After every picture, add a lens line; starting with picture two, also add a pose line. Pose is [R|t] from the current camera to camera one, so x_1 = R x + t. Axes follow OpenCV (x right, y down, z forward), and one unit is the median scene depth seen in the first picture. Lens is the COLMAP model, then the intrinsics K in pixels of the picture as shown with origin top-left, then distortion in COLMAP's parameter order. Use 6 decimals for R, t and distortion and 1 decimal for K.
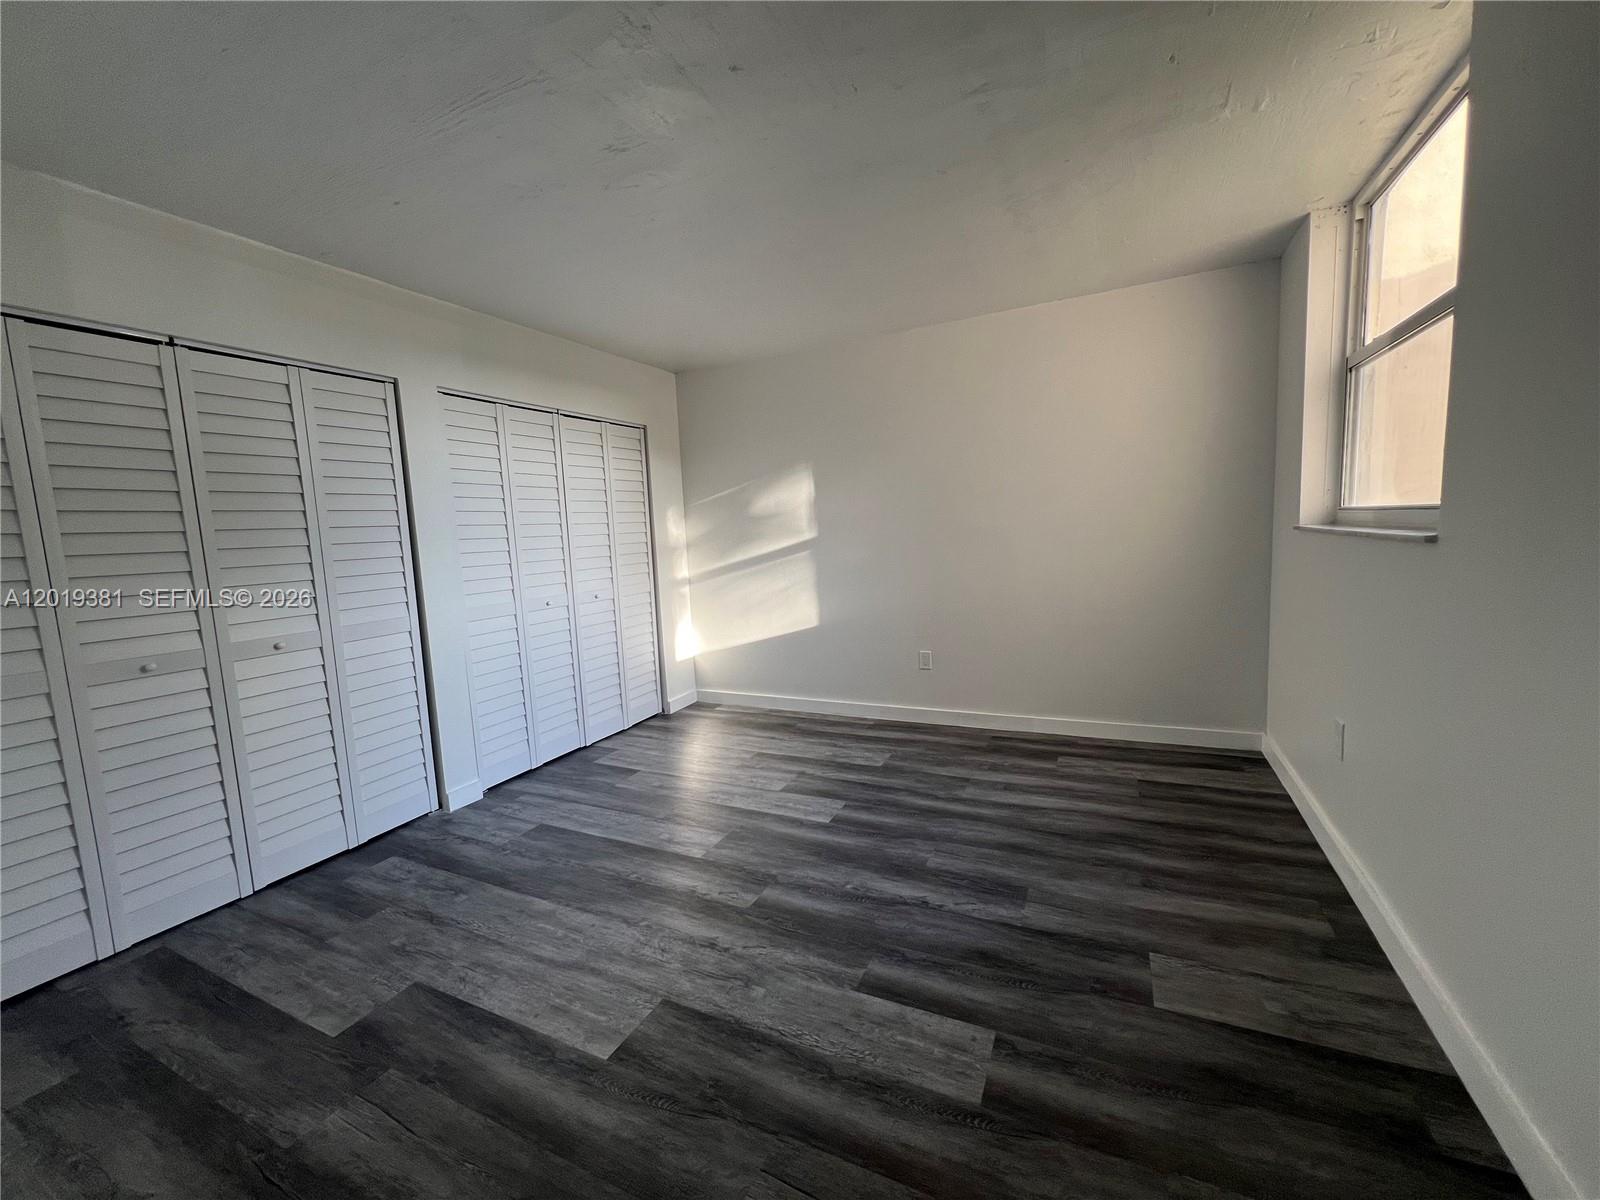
lens RADIAL K [[638.1, 0, 802.2], [0, 638.1, 599.3], [0, 0, 1]] dist [0.001246, -0.000525]
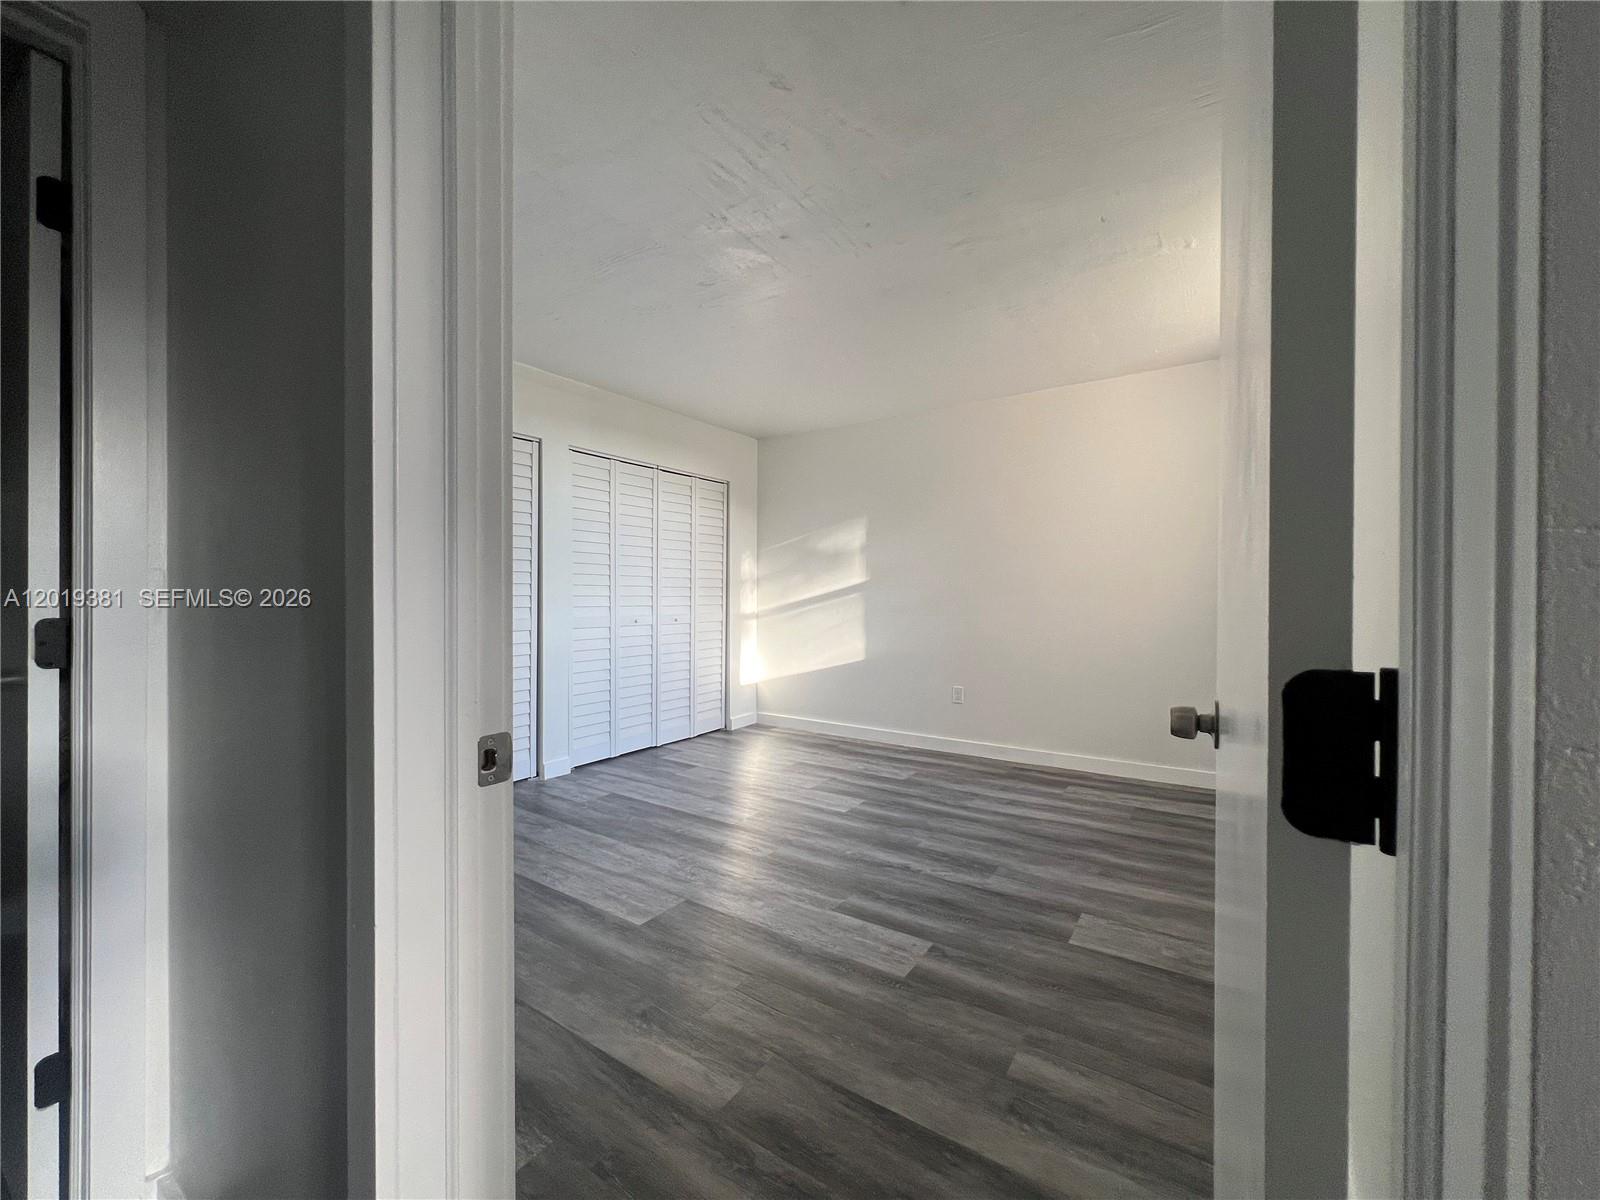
lens RADIAL K [[638.1, 0, 803.1], [0, 638.1, 598.7], [0, 0, 1]] dist [0.001246, -0.000525]
pose [[0.988844, 0.052386, -0.139440, 0.101353], [-0.065985, 0.993311, -0.094755, 0.071804], [0.133544, 0.102899, 0.985687, -0.194309]]
